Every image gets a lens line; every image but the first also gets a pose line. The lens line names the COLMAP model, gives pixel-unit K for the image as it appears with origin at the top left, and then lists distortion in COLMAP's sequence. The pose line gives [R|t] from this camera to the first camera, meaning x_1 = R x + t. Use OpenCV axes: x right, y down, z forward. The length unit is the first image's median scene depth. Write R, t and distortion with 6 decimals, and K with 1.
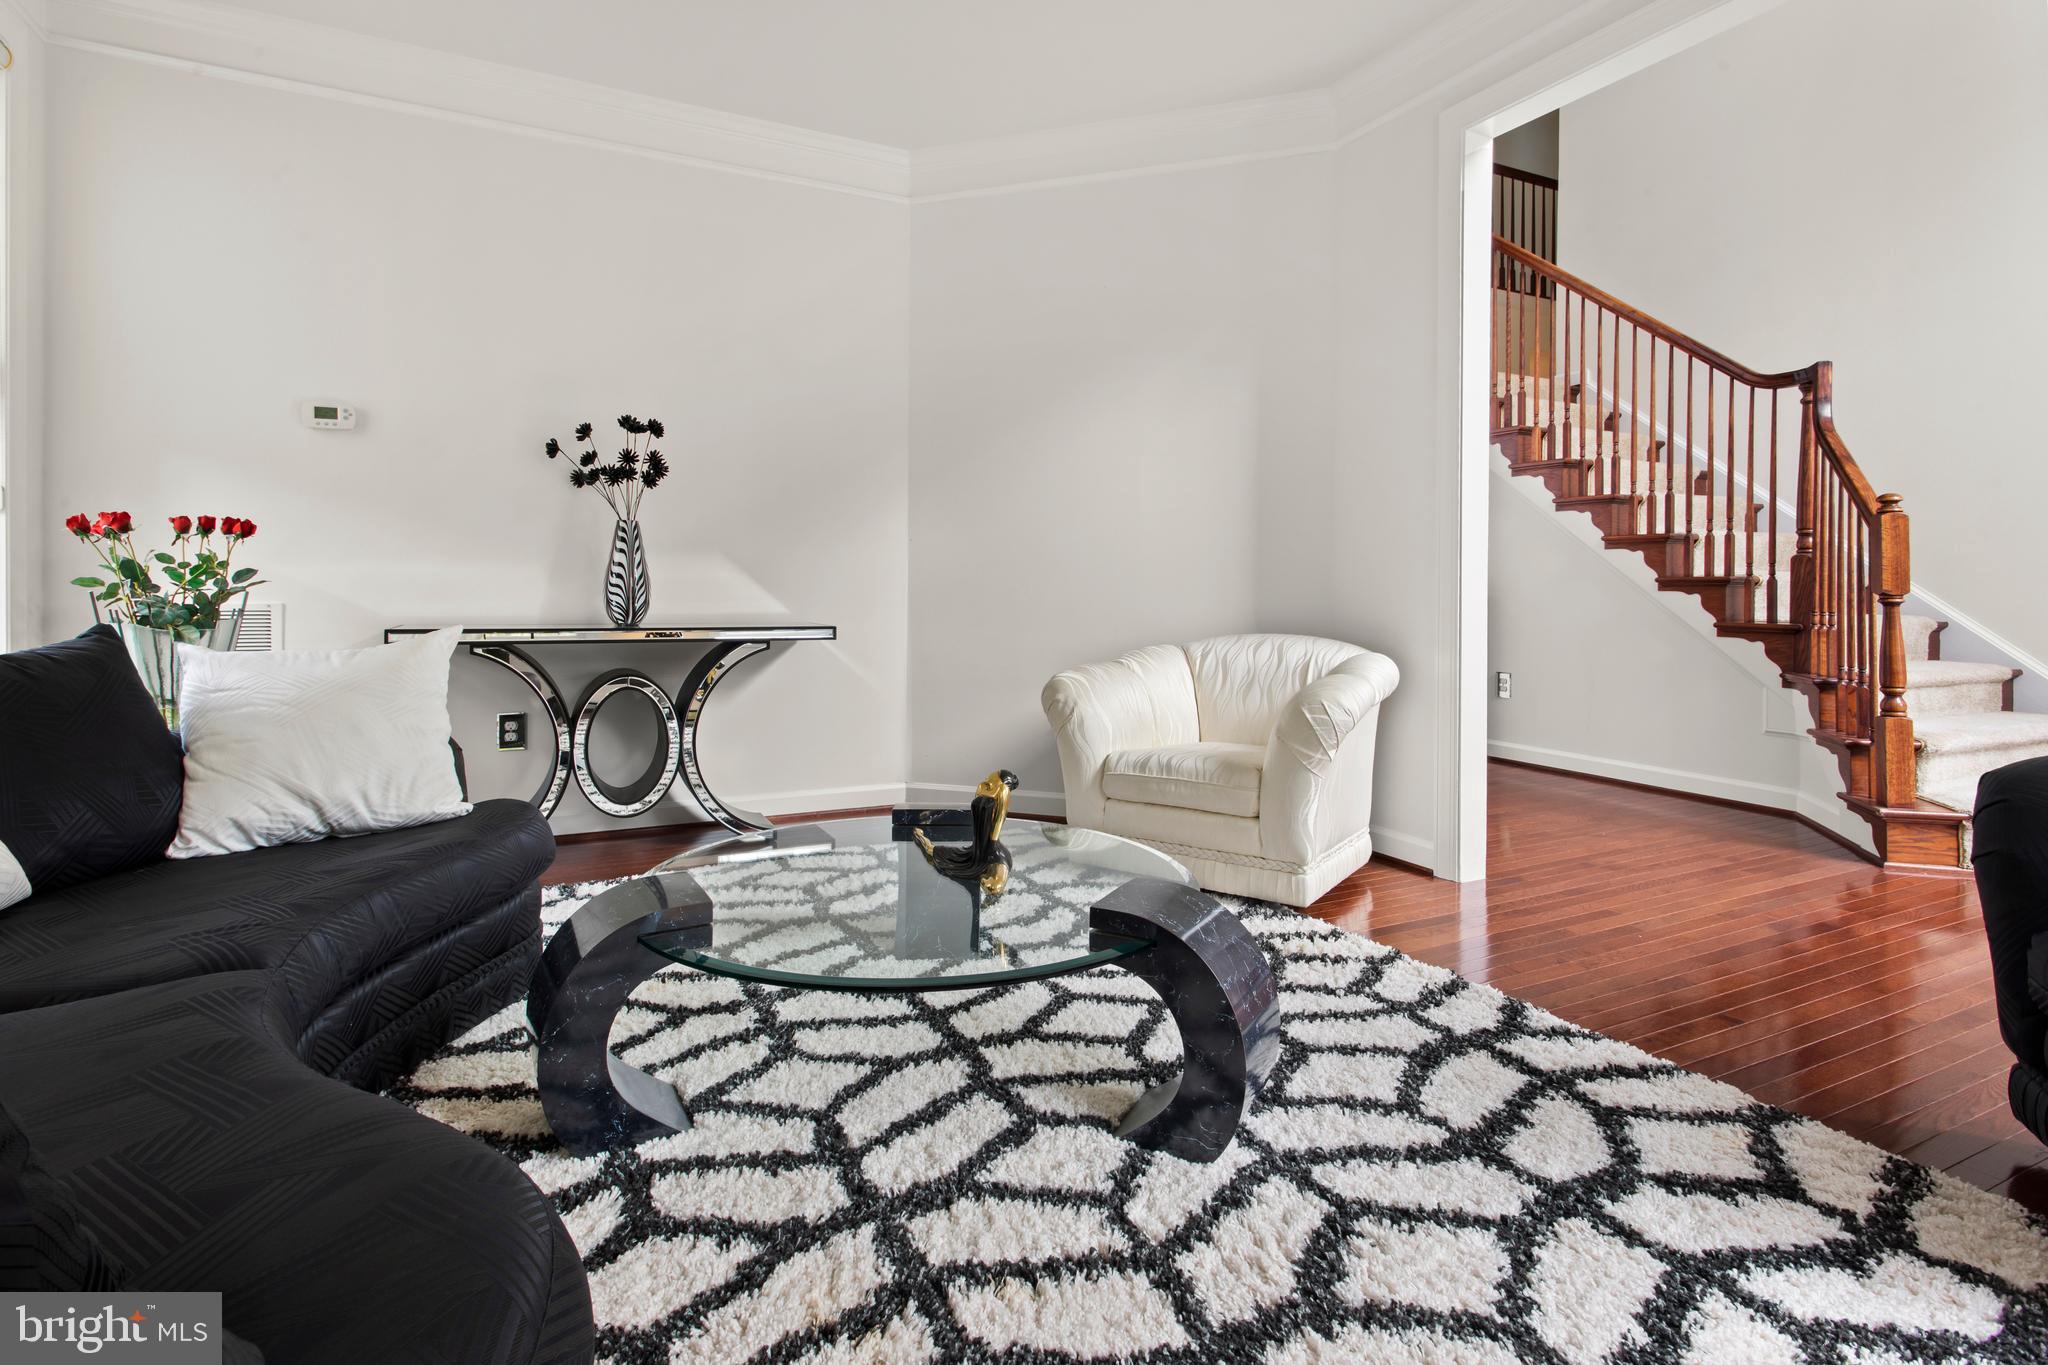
lens RADIAL K [[991.7, 0, 1016.0], [0, 991.7, 599.7], [0, 0, 1]] dist [0.002297, -0.000038]
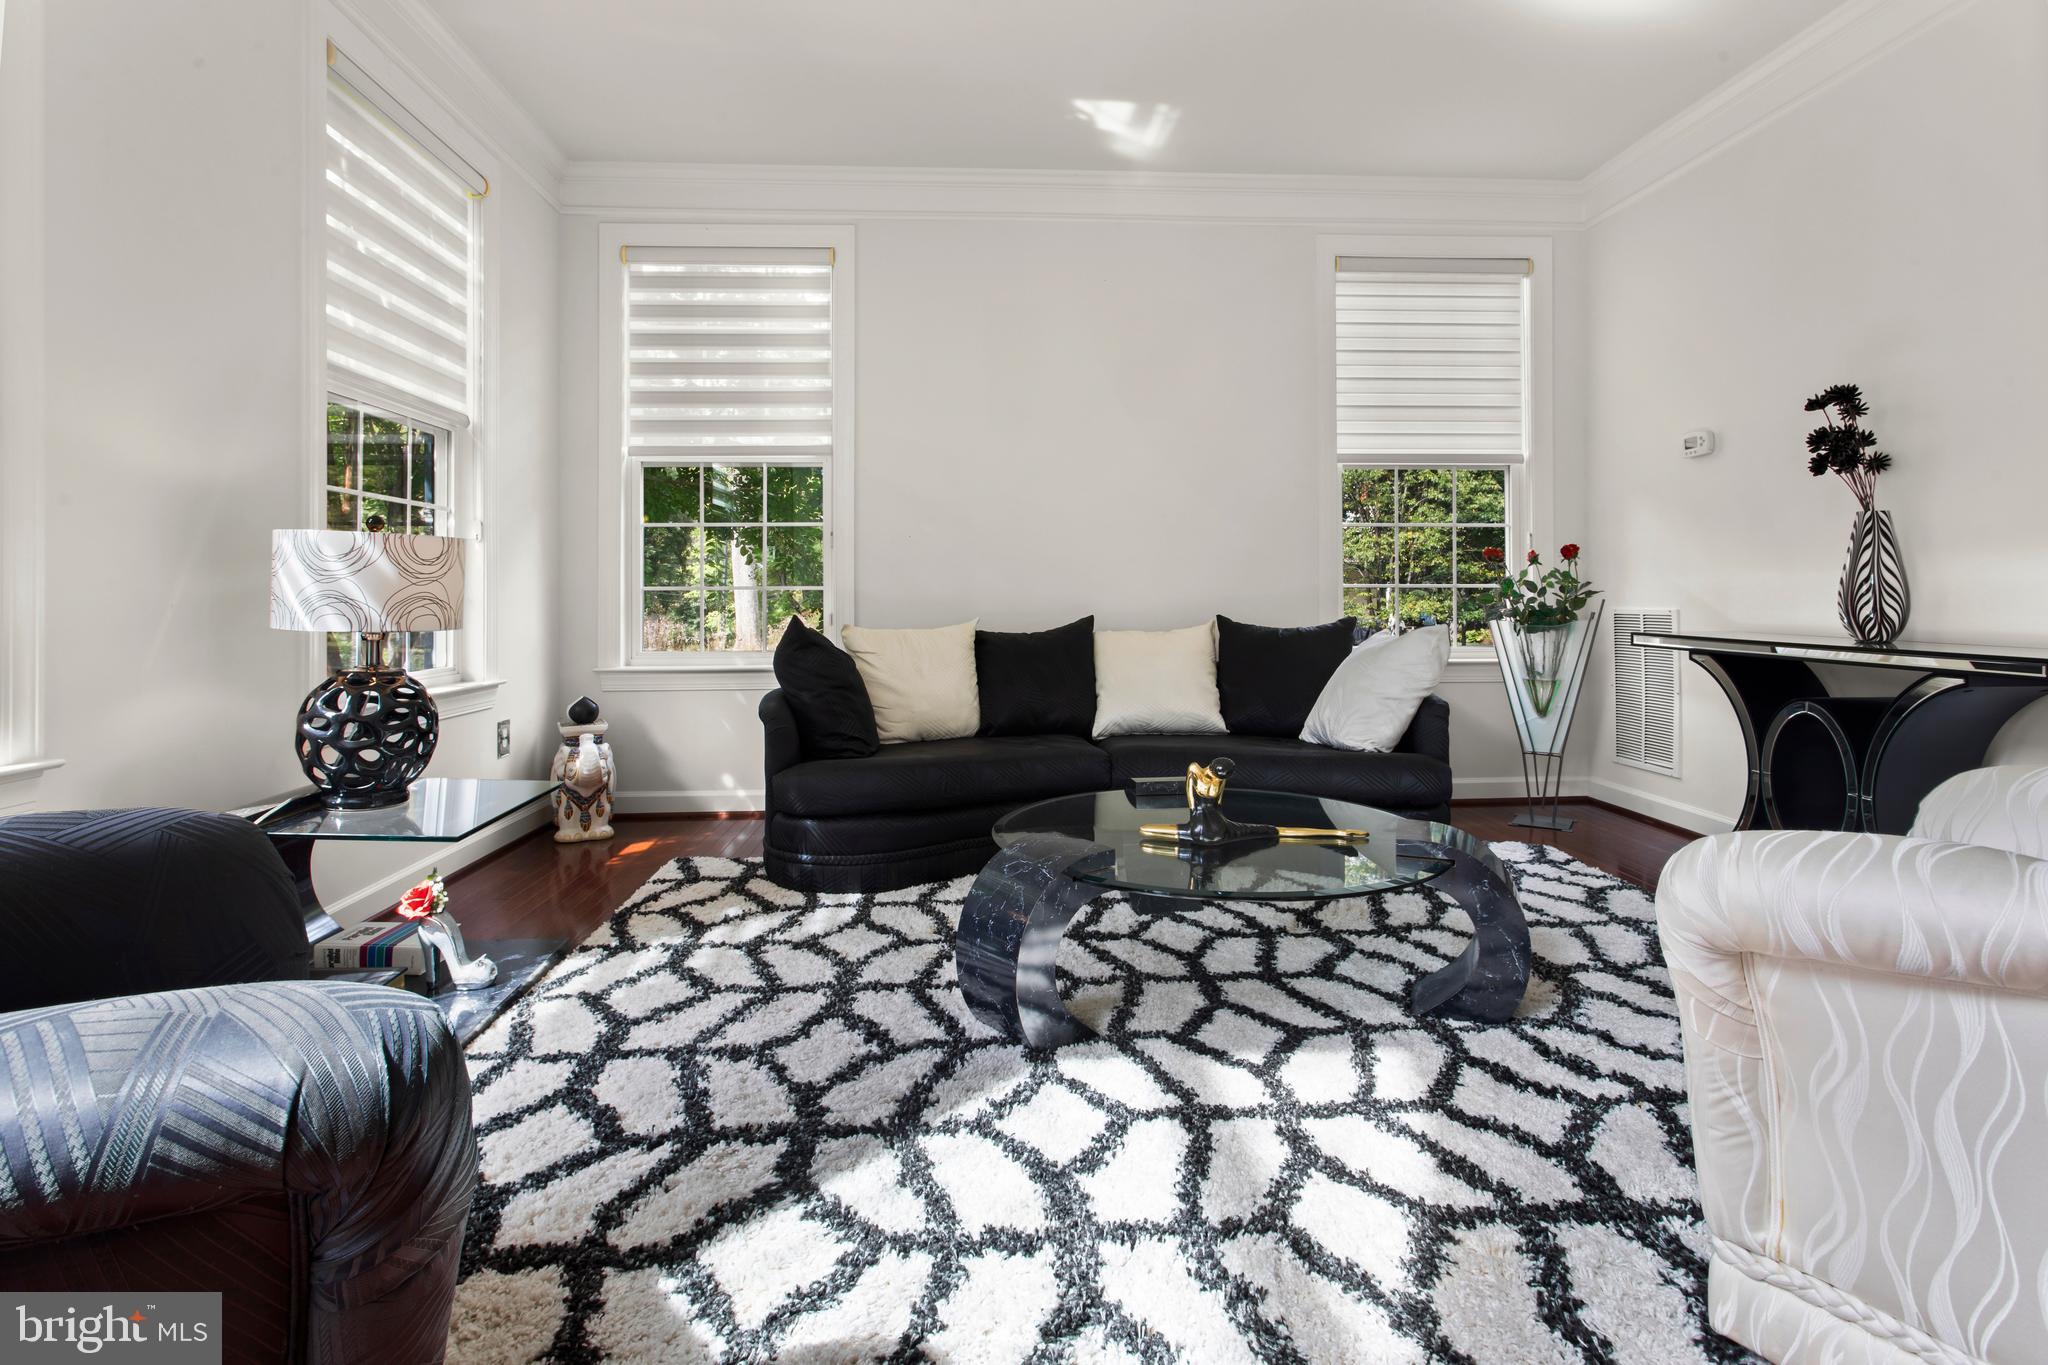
lens RADIAL K [[1022.6, 0, 1012.6], [0, 1022.6, 573.8], [0, 0, 1]] dist [-0.002935, 0.000587]
pose [[-0.402445, -0.026455, -0.915062, 1.101947], [-0.009389, 0.999649, -0.024771, -0.003479], [0.915396, -0.001378, -0.402552, 1.204126]]
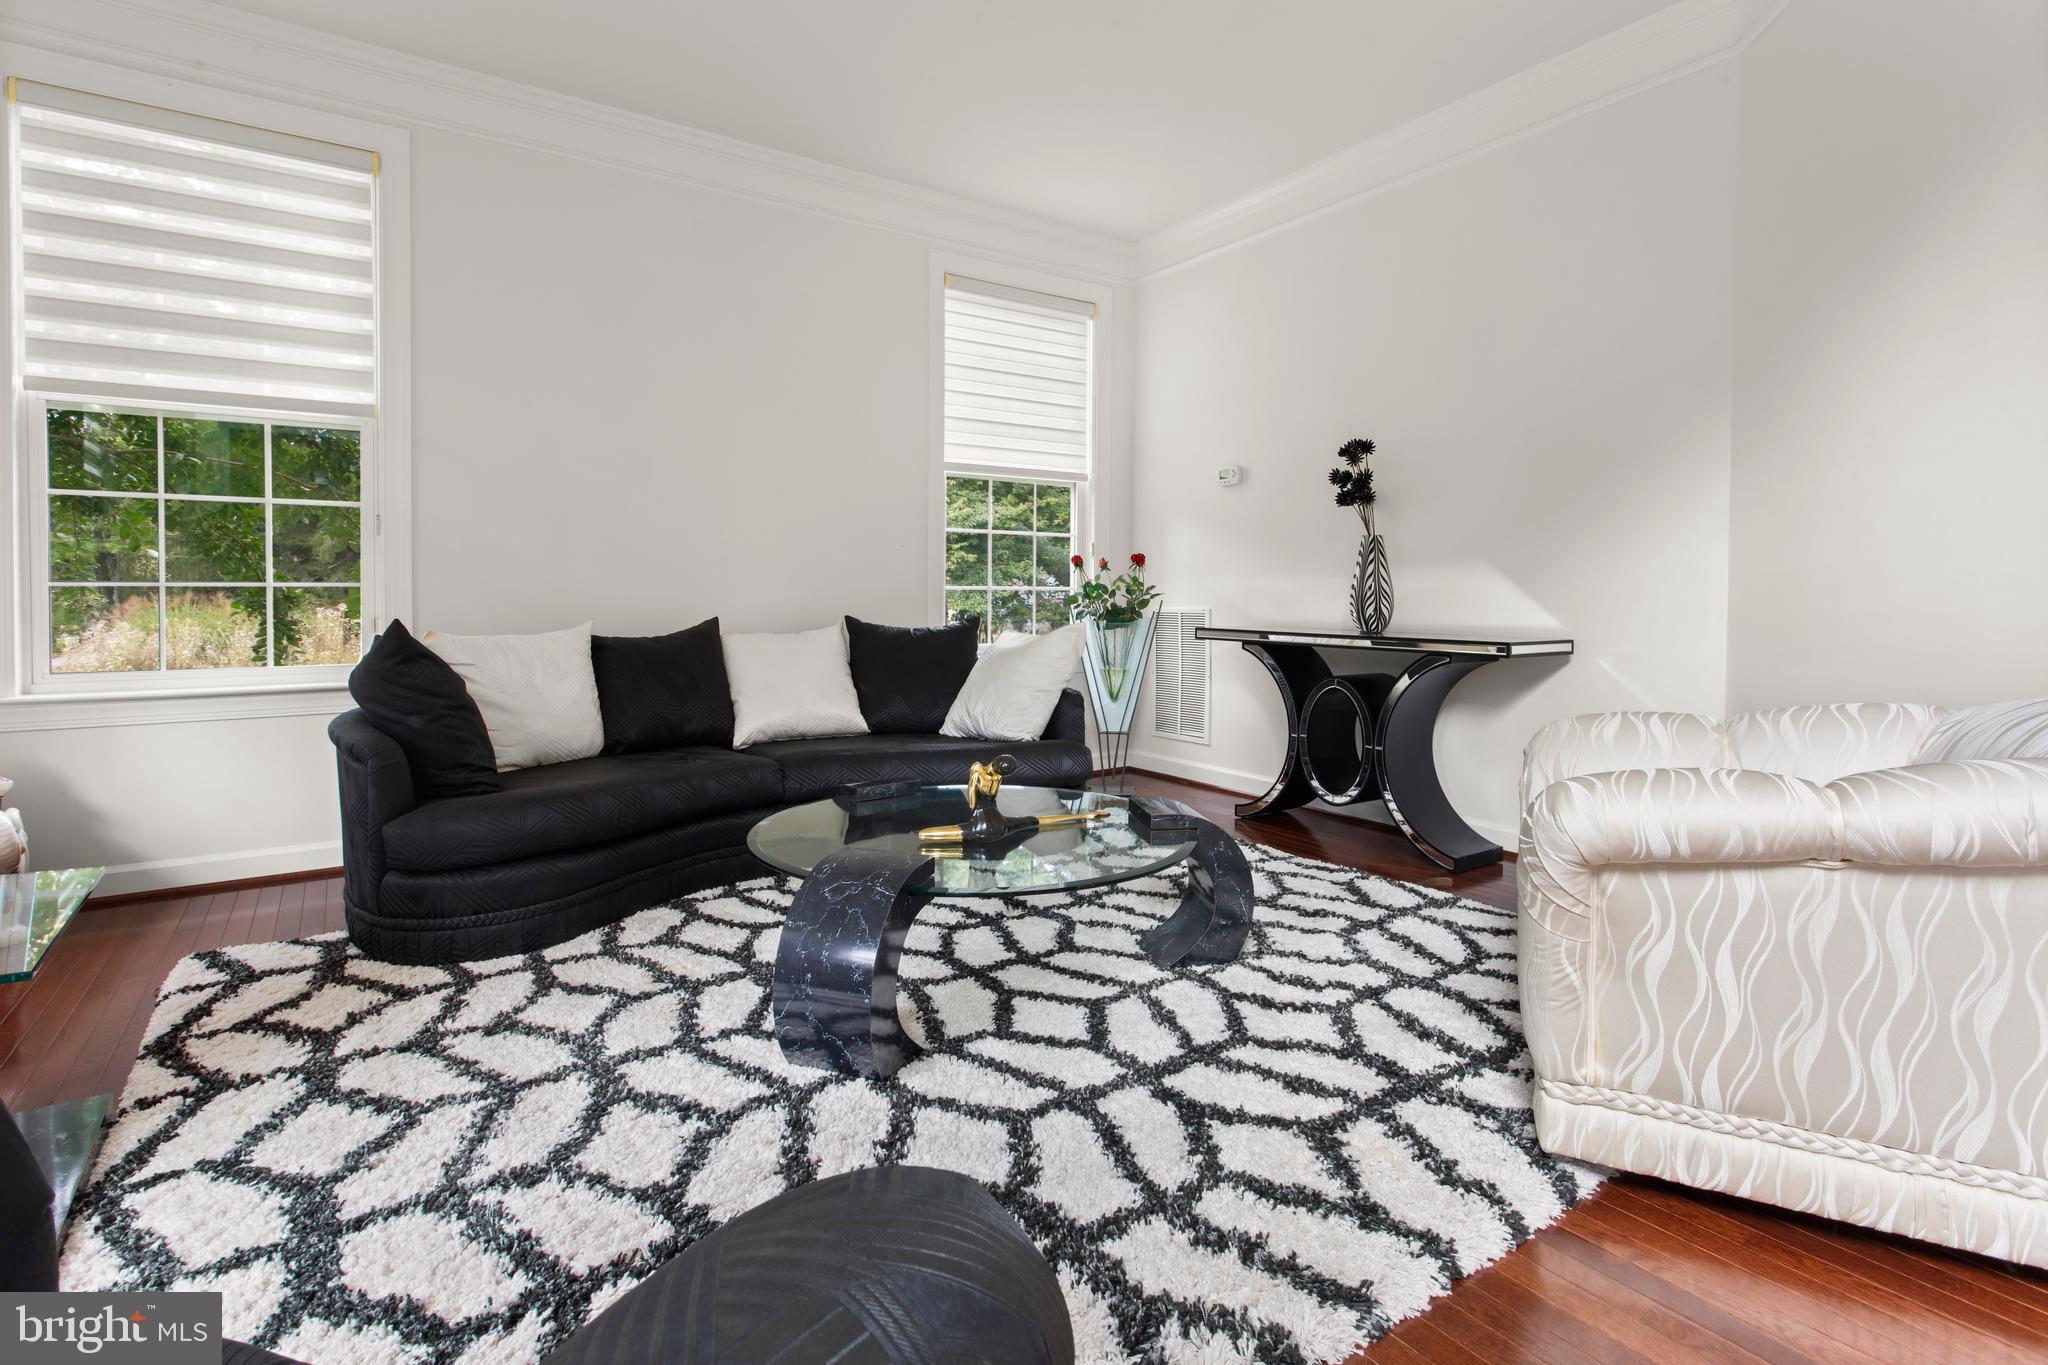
lens RADIAL K [[1008.4, 0, 1019.7], [0, 1008.4, 605.6], [0, 0, 1]] dist [-0.000870, 0.000278]
pose [[0.132539, 0.001433, -0.991177, 1.100203], [-0.009965, 0.999950, 0.000113, 0.000520], [0.991128, 0.009862, 0.132546, 0.832361]]
